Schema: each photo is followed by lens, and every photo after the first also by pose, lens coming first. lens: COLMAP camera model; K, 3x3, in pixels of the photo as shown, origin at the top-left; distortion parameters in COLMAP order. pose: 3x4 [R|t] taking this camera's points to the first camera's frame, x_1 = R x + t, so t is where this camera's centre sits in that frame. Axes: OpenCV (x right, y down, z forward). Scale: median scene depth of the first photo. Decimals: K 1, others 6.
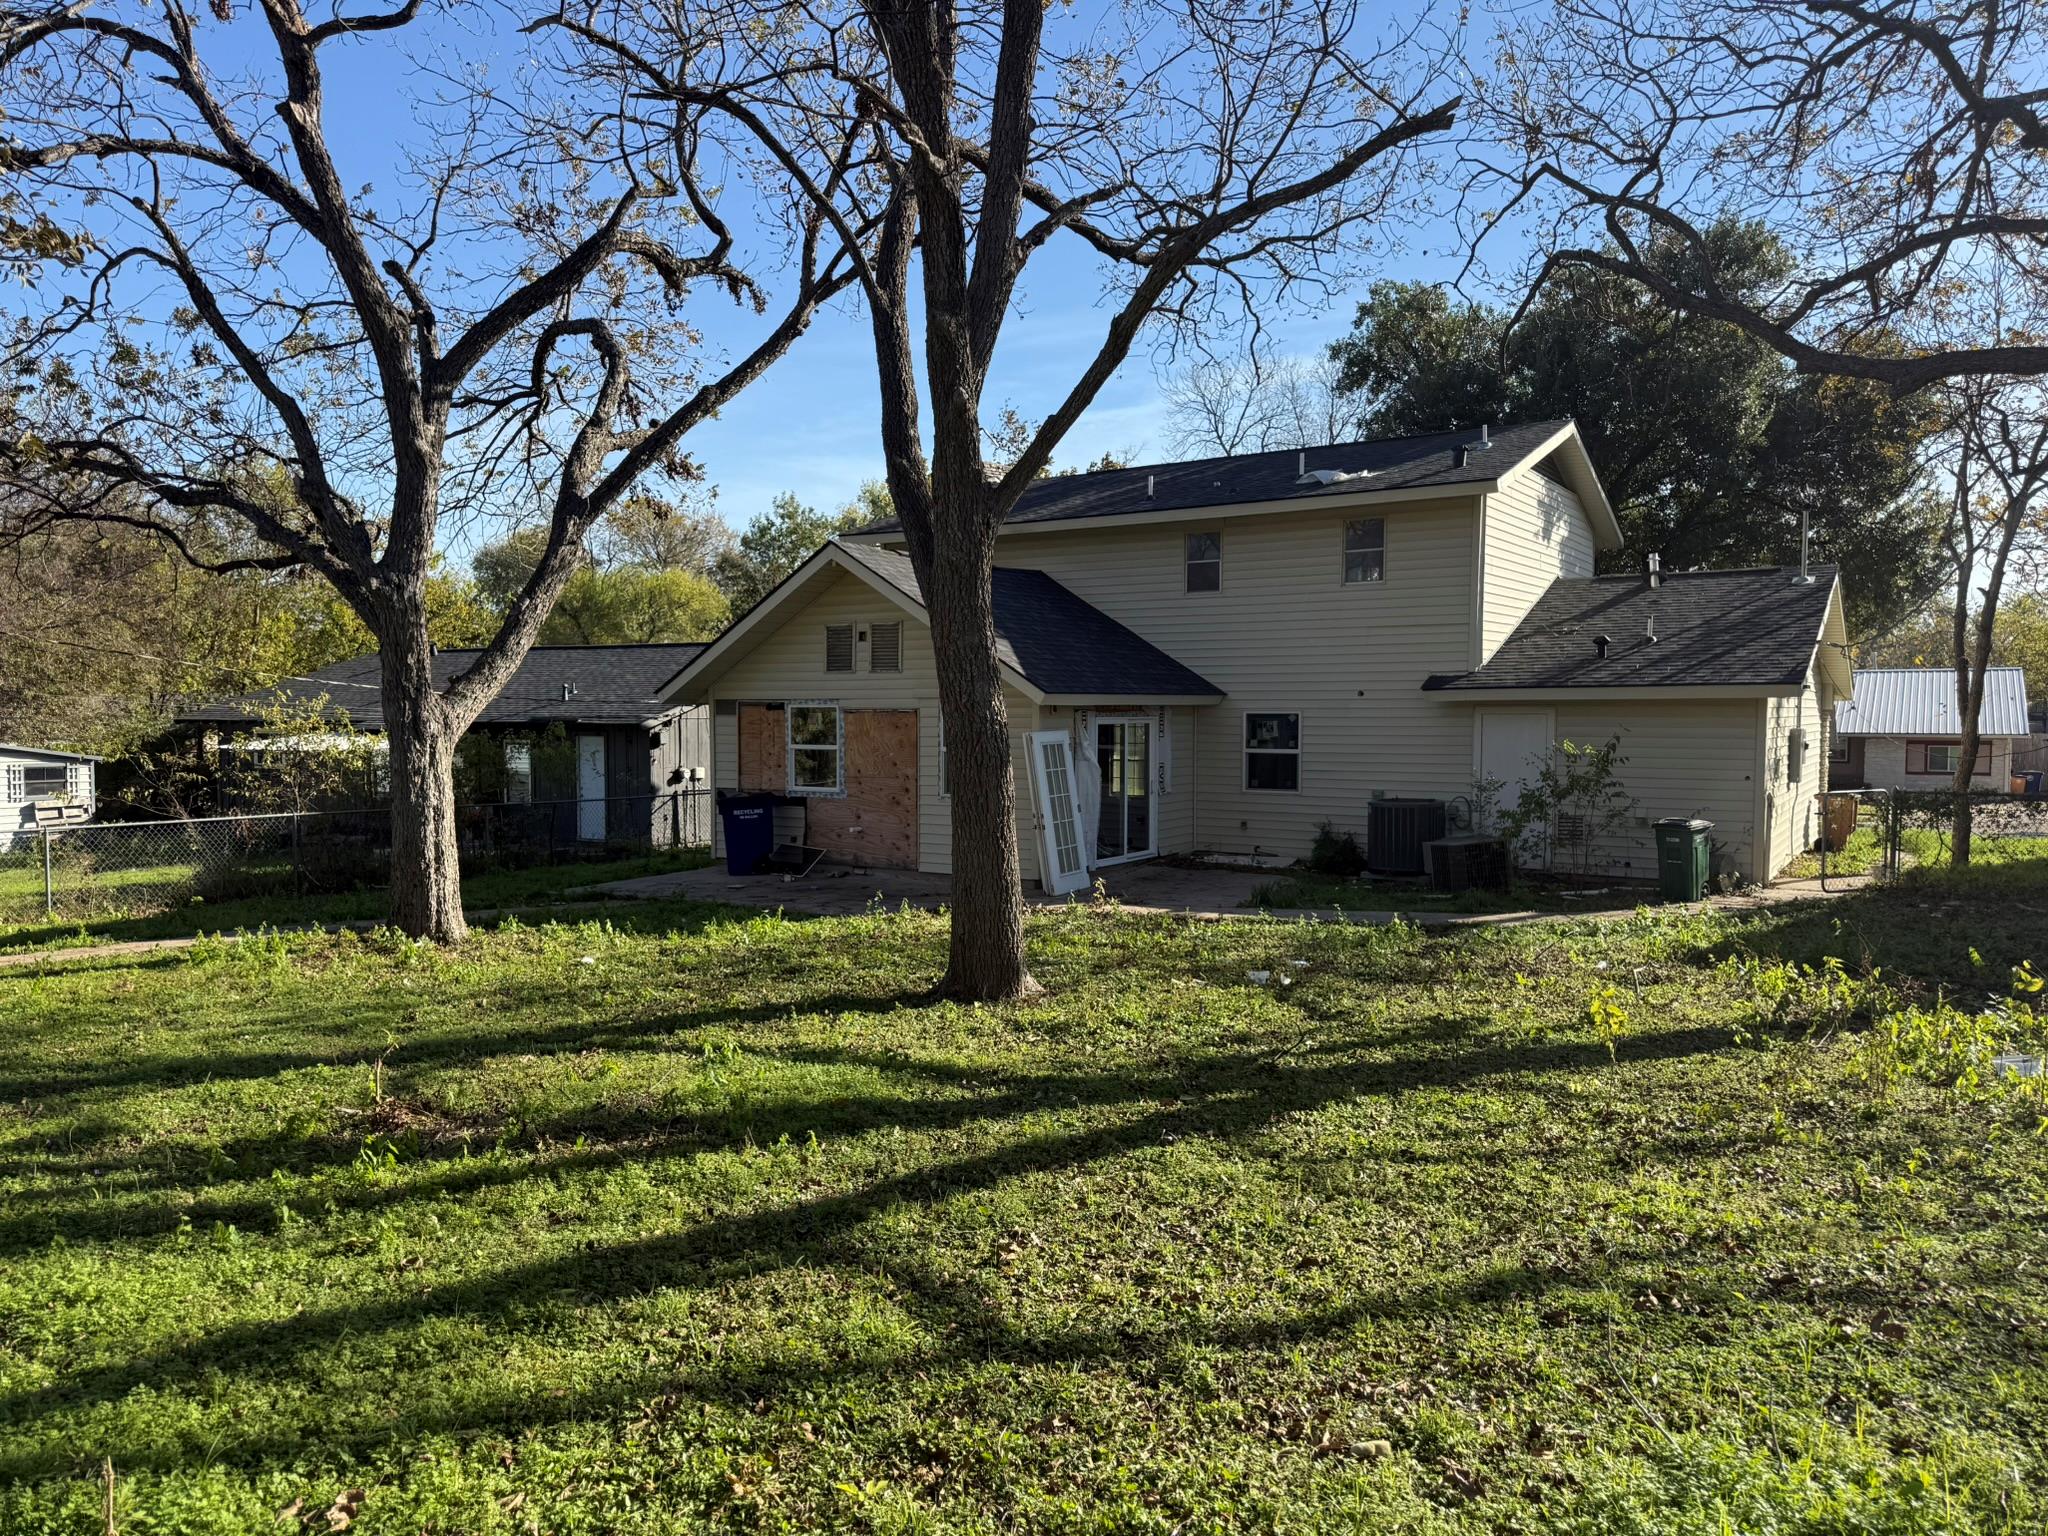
lens RADIAL K [[1395.6, 0, 1024.0], [0, 1395.6, 768.0], [0, 0, 1]] dist [0.004543, -0.037086]
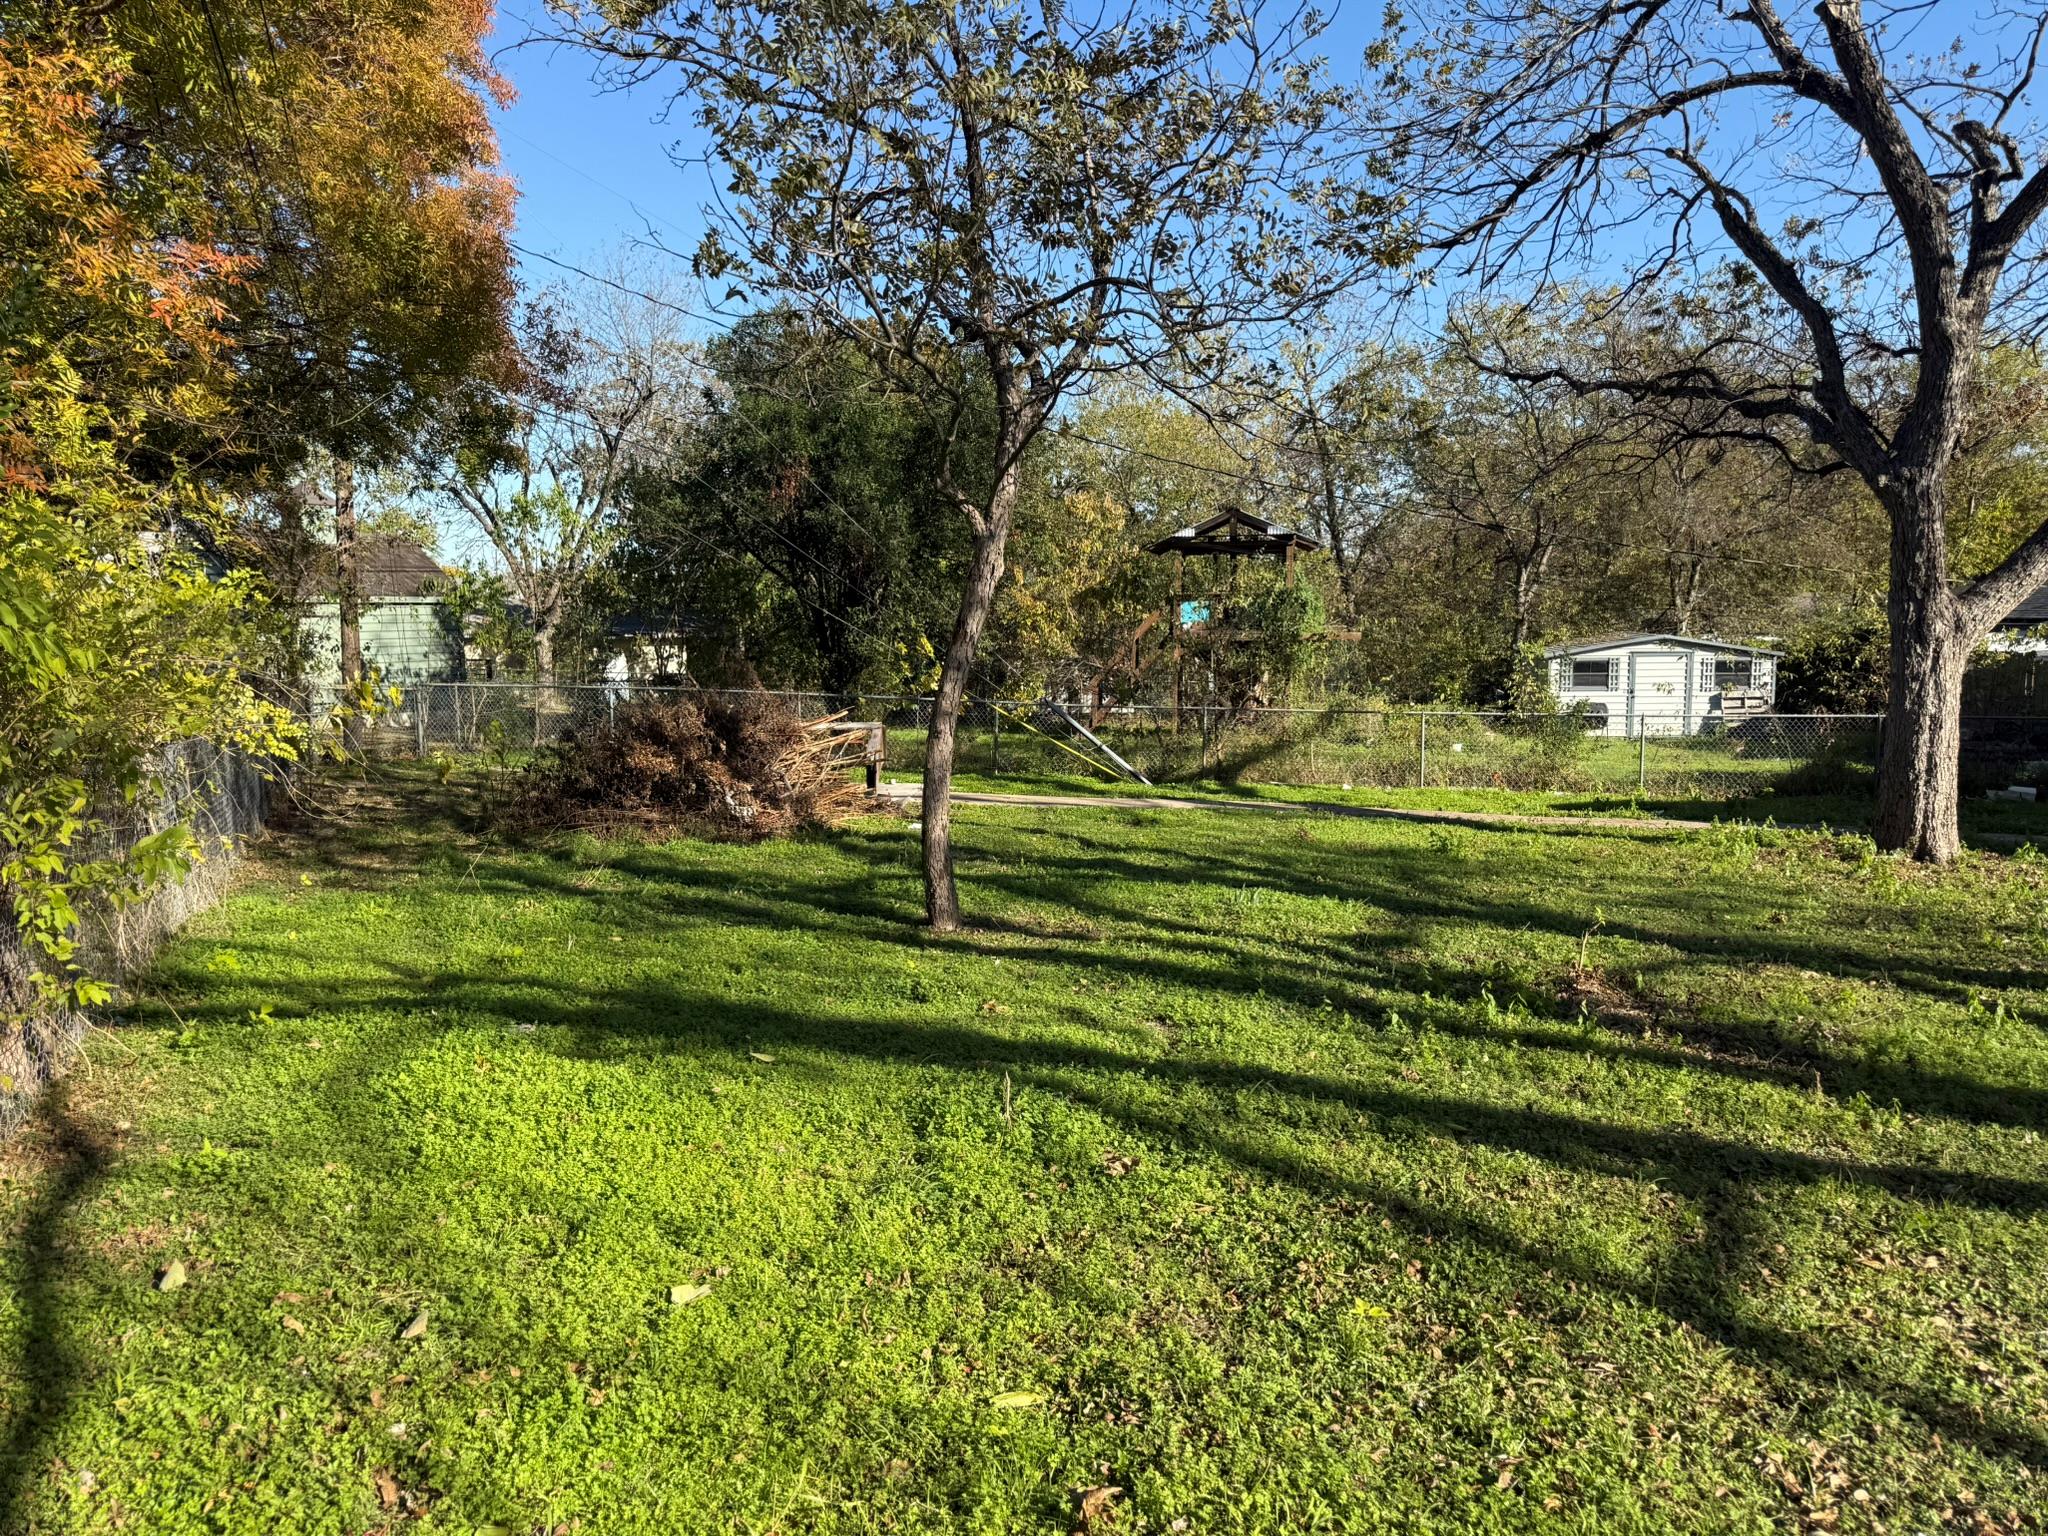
lens RADIAL K [[1395.6, 0, 1024.0], [0, 1395.6, 768.0], [0, 0, 1]] dist [0.004543, -0.037086]
pose [[0.407992, 0.093235, -0.908213, 0.180902], [-0.024122, 0.995526, 0.091362, -0.007577], [0.912667, -0.015367, 0.408415, 0.060875]]
